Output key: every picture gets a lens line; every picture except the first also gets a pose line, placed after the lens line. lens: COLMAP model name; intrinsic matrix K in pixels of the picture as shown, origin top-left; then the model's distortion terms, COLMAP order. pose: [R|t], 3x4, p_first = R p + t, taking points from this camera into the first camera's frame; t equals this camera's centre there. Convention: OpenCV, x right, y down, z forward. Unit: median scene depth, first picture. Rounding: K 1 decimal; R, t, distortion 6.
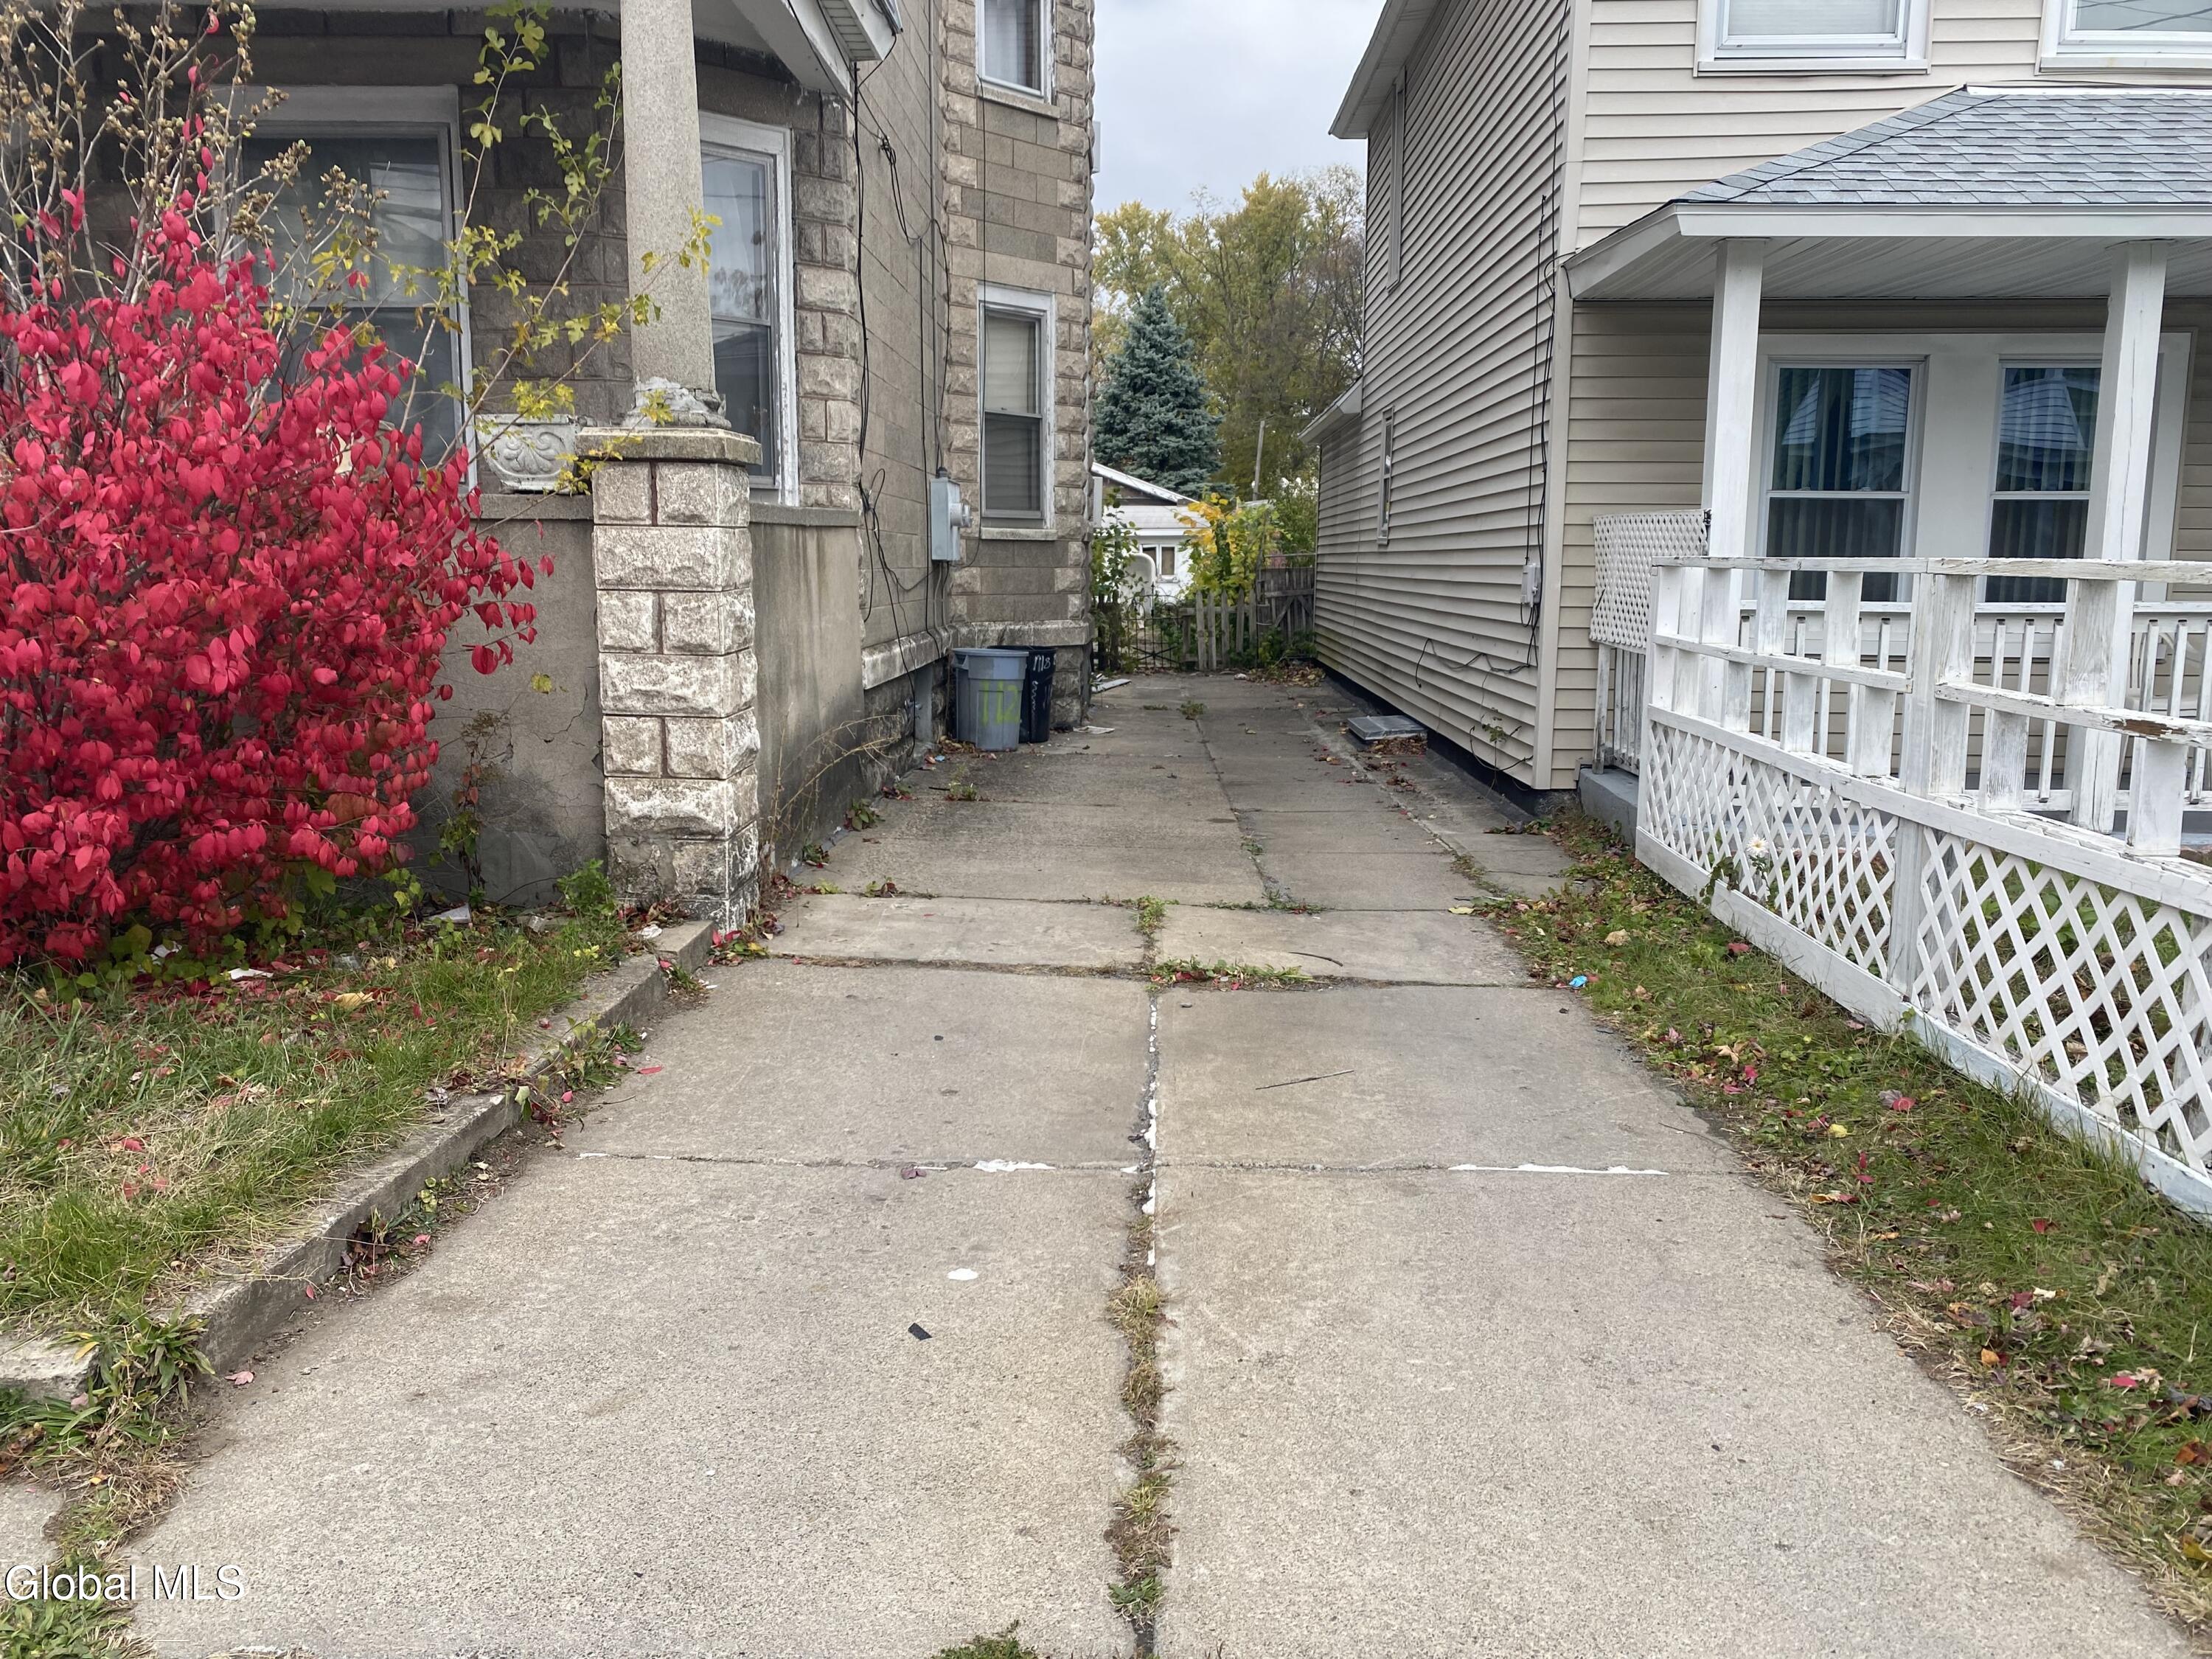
lens RADIAL K [[1693.0, 0, 1096.5], [0, 1693.0, 839.0], [0, 0, 1]] dist [0.033060, -0.045739]
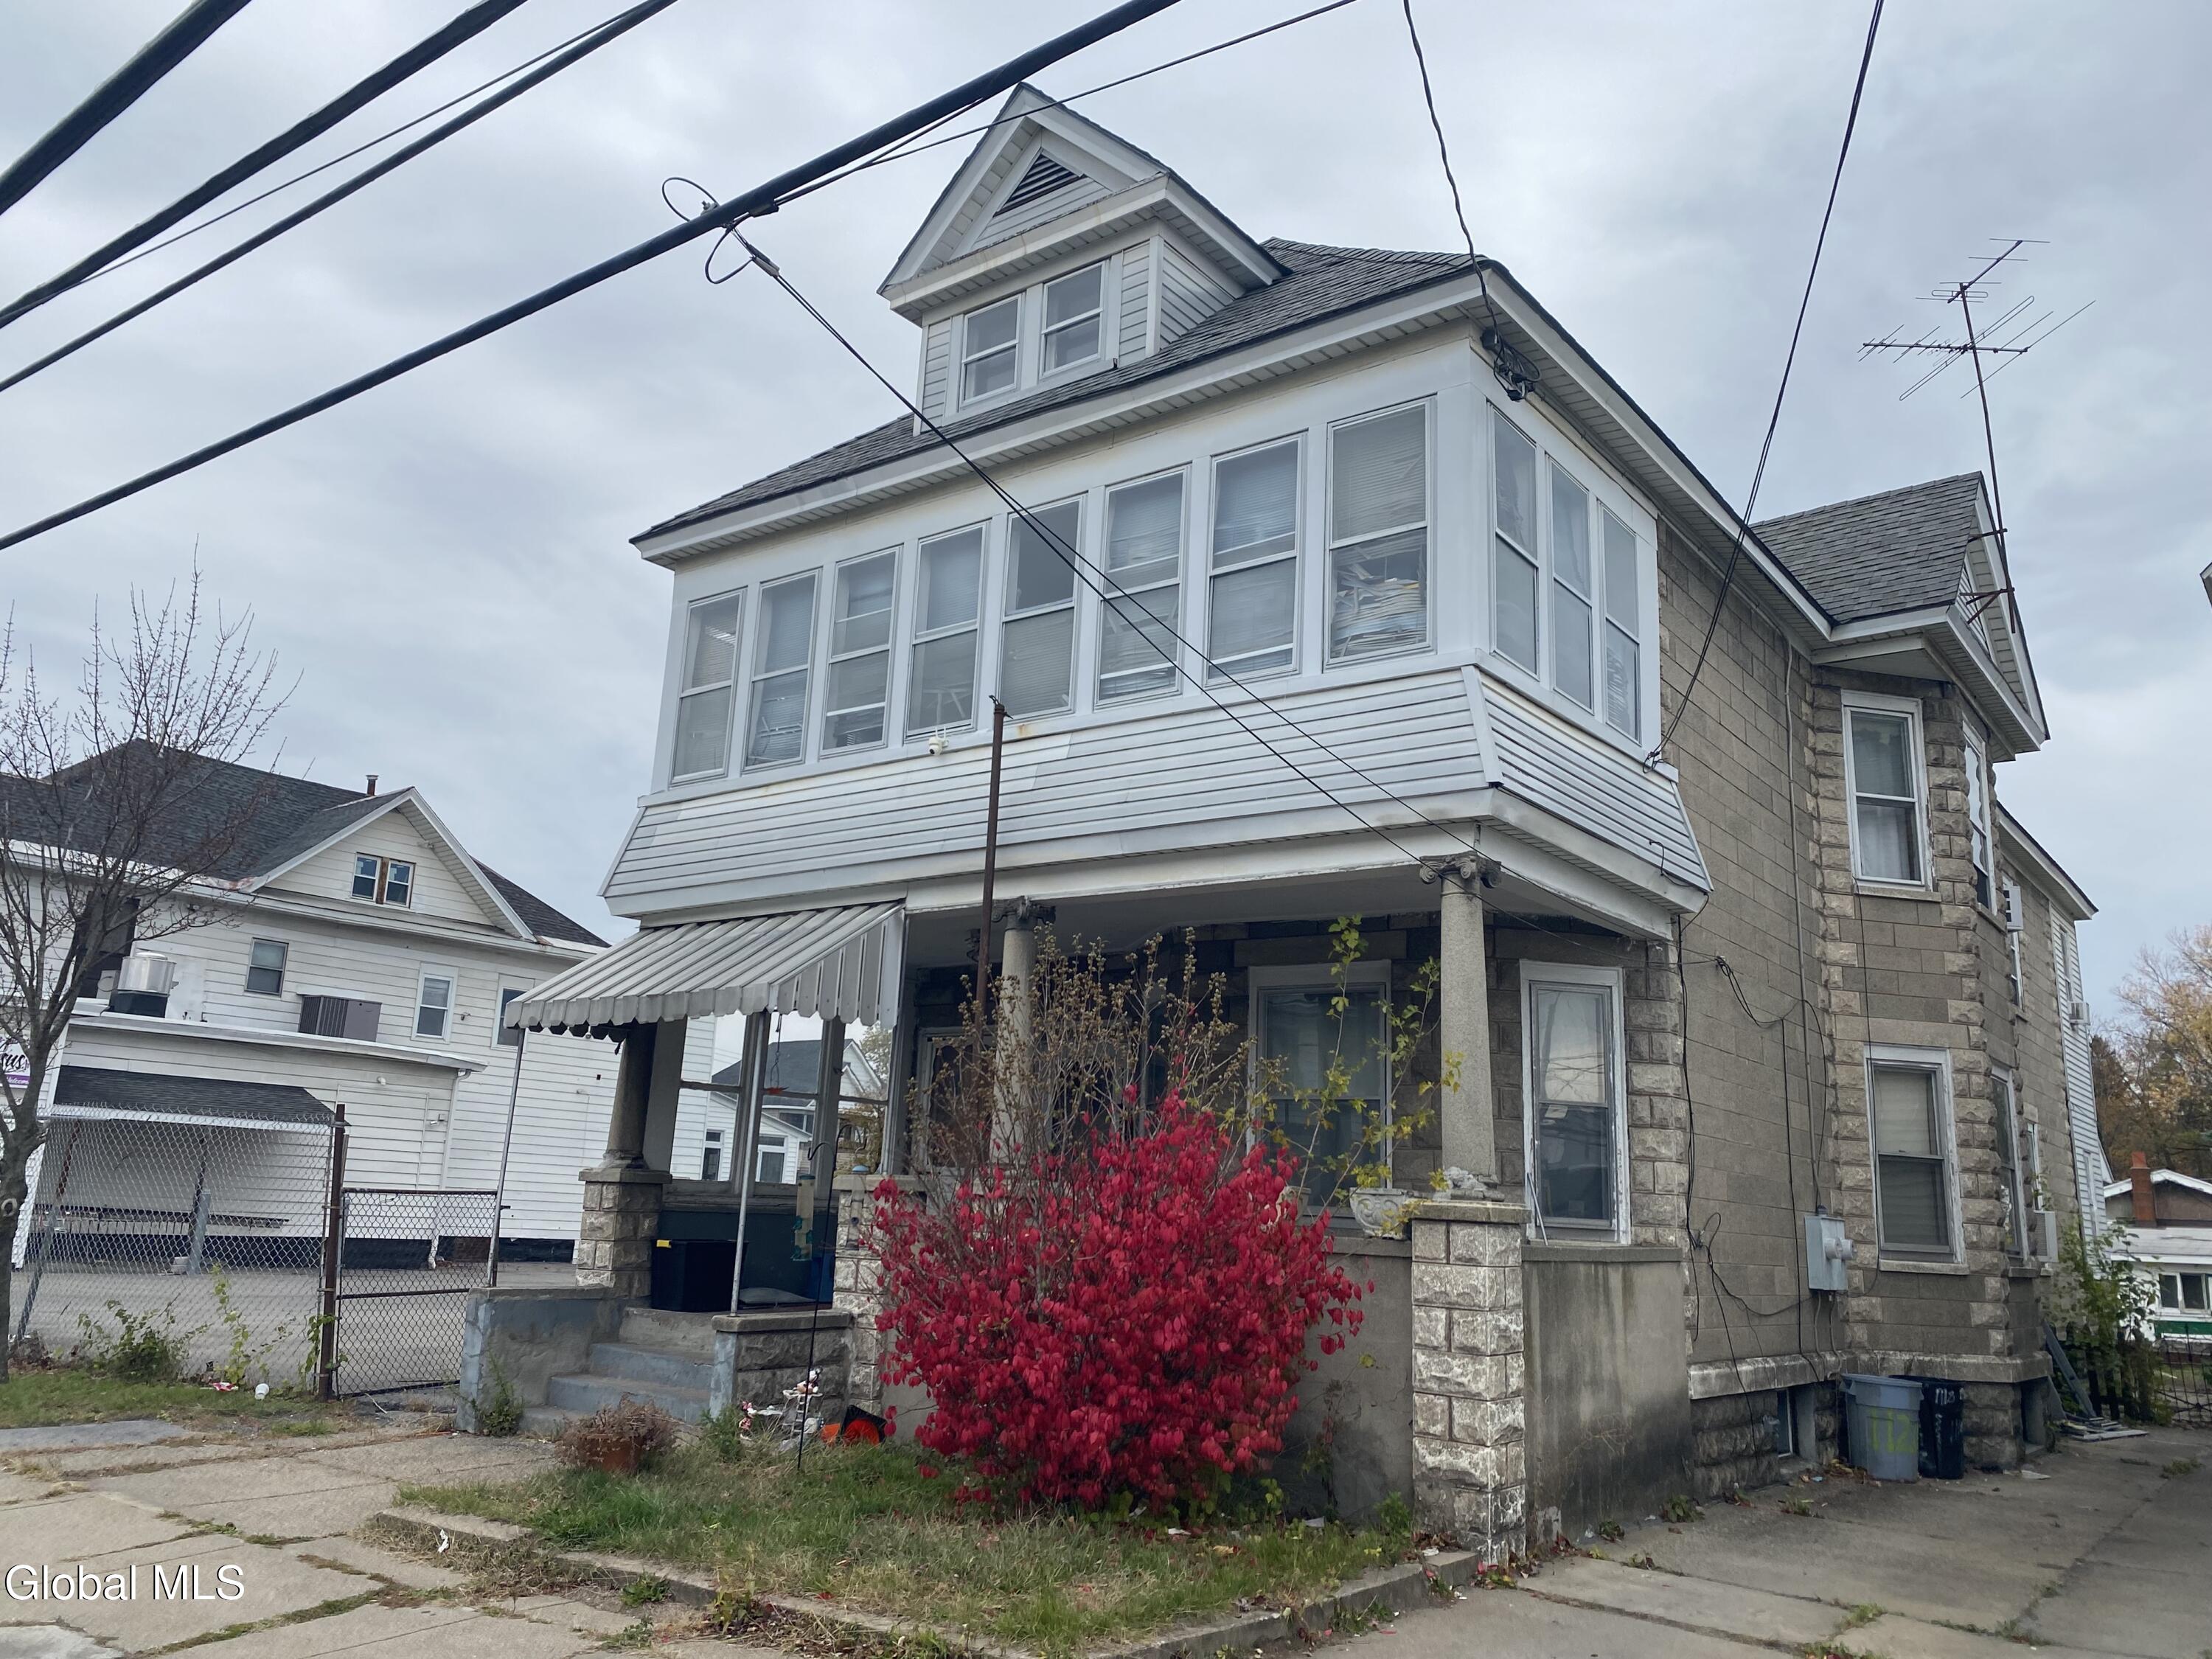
lens RADIAL K [[1693.0, 0, 1048.3], [0, 1693.0, 788.3], [0, 0, 1]] dist [0.033060, -0.045739]
pose [[0.803621, -0.111334, -0.584634, 0.350246], [-0.141372, 0.918517, -0.369243, 0.034123], [0.578106, 0.379383, 0.722400, -0.424869]]
